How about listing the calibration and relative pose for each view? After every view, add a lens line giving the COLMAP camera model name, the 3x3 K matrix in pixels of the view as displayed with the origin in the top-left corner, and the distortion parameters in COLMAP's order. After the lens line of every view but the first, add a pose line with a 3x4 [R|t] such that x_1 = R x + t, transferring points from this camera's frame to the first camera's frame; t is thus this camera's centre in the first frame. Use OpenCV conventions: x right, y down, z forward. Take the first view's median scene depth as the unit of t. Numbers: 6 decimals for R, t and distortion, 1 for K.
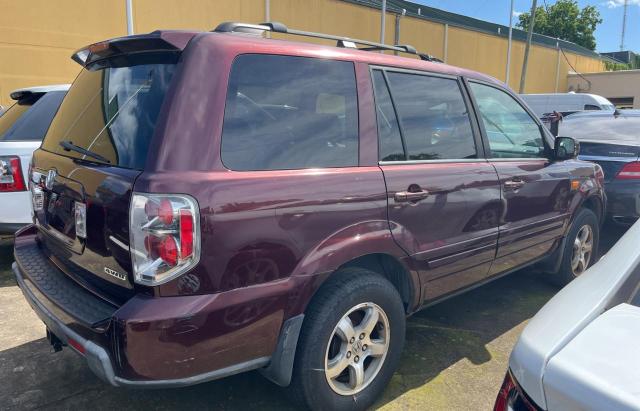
lens RADIAL K [[513.7, 0, 325.4], [0, 513.7, 206.4], [0, 0, 1]] dist [0.032011, -0.007366]
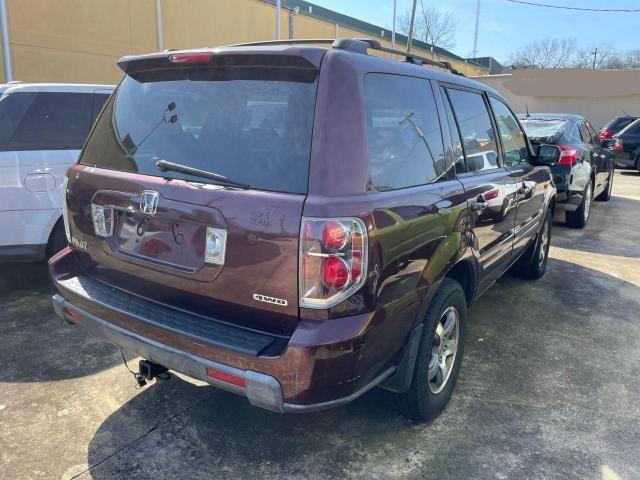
lens RADIAL K [[514.3, 0, 334.7], [0, 514.3, 229.6], [0, 0, 1]] dist [0.036804, -0.000190]
pose [[0.966358, -0.046301, 0.253000, -0.413404], [0.034002, 0.998028, 0.052771, -0.038747], [-0.254945, -0.042393, 0.966026, 0.027047]]
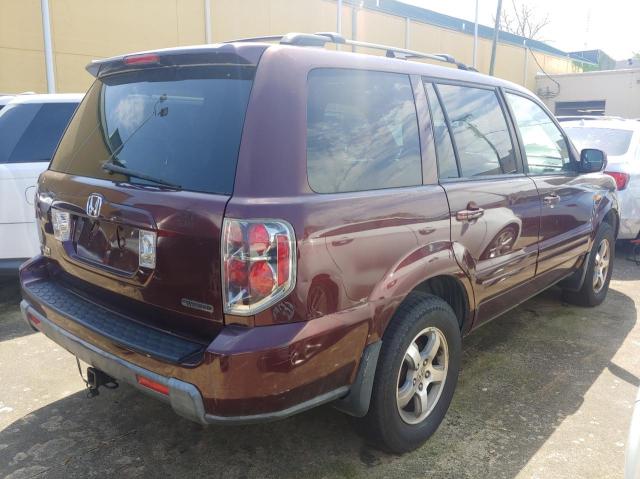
lens RADIAL K [[595.3, 0, 329.3], [0, 595.3, 239.3], [0, 0, 1]] dist [0.001370, -0.017669]
pose [[0.993366, -0.028808, 0.111327, -0.223088], [0.026372, 0.999381, 0.023292, -0.006896], [-0.111929, -0.020202, 0.993511, -0.074304]]
